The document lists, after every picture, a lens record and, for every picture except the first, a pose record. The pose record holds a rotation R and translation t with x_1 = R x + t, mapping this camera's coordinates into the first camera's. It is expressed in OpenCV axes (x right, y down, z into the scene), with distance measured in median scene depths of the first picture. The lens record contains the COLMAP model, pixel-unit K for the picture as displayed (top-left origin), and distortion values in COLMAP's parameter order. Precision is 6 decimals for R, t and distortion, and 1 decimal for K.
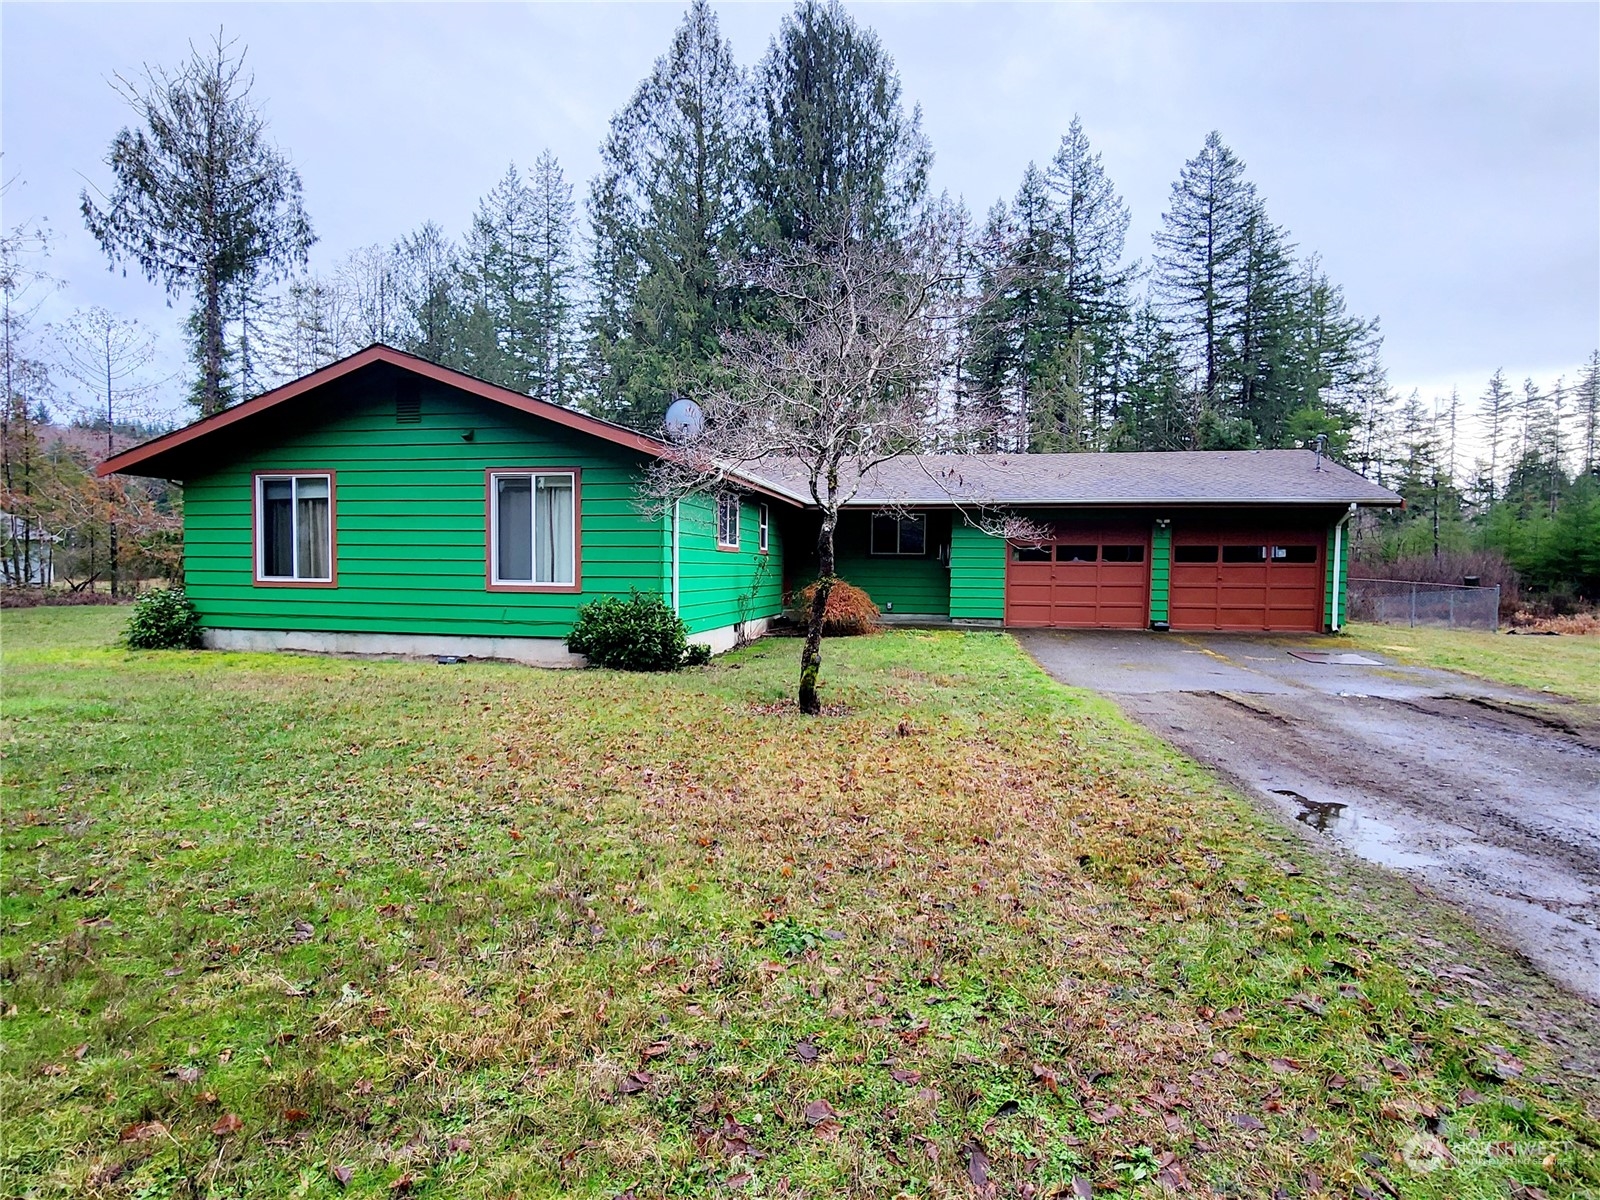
lens RADIAL K [[858.2, 0, 801.3], [0, 858.2, 611.2], [0, 0, 1]] dist [0.002761, 0.000594]
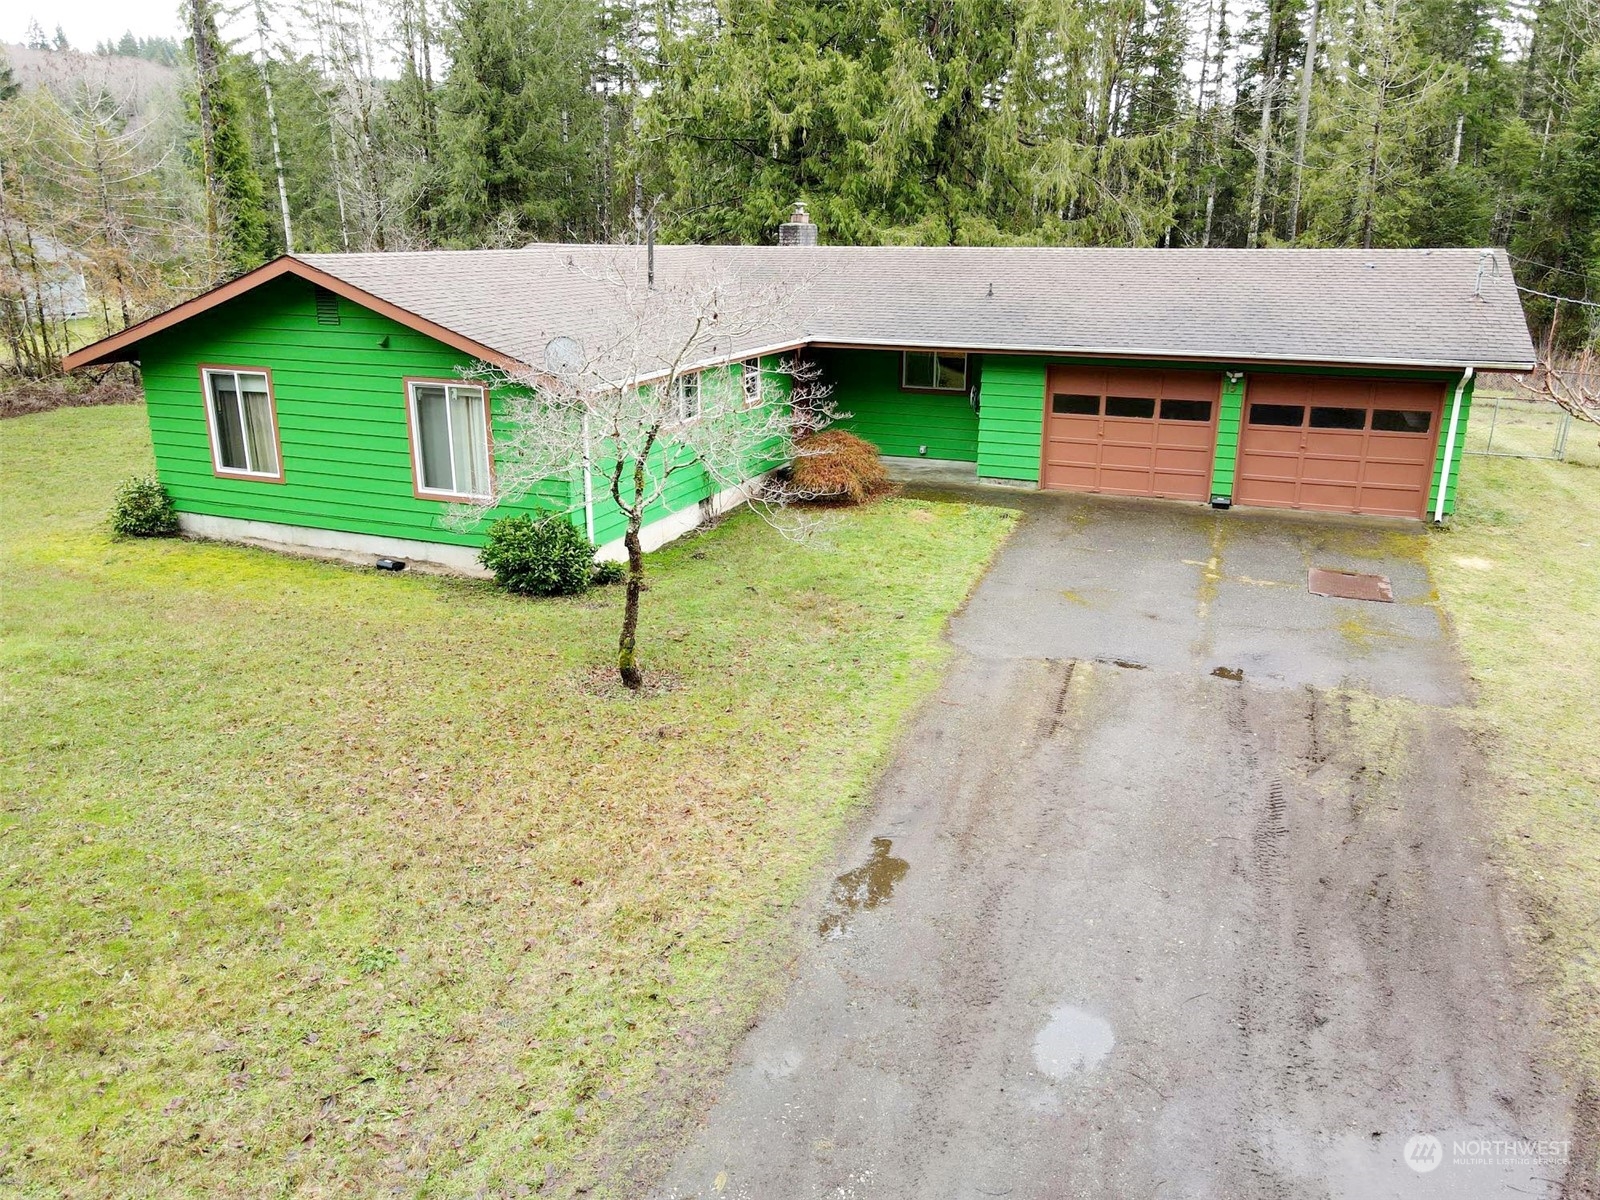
lens RADIAL K [[1164.0, 0, 805.9], [0, 1164.0, 587.5], [0, 0, 1]] dist [0.012419, 0.024206]
pose [[0.980115, 0.051759, -0.191559, 0.340055], [-0.002004, 0.967914, 0.251274, -0.255587], [0.198418, -0.245894, 0.948771, -0.230817]]
